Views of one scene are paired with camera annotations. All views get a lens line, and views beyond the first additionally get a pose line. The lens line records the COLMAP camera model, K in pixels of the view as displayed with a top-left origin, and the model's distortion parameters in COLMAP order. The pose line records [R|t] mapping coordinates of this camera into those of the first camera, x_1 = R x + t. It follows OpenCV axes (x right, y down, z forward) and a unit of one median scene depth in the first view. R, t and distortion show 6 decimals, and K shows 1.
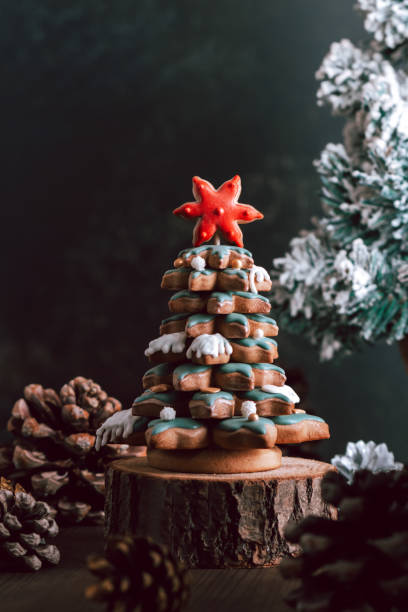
lens RADIAL K [[2934.0, 0, 204.4], [0, 2934.0, 301.2], [0, 0, 1]] dist [0.789134, 0.000000]
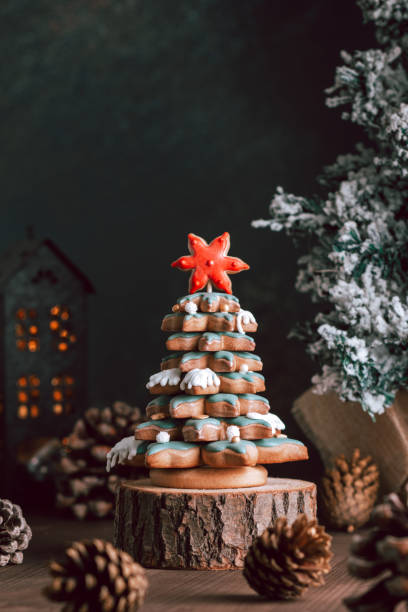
lens RADIAL K [[2934.0, 0, 201.7], [0, 2934.0, 311.6], [0, 0, 1]] dist [0.789134, 0.000000]
pose [[0.996417, -0.013096, -0.083551, 0.098877], [0.010352, 0.999395, -0.033198, 0.026977], [0.083935, 0.032214, 0.995950, -0.152539]]
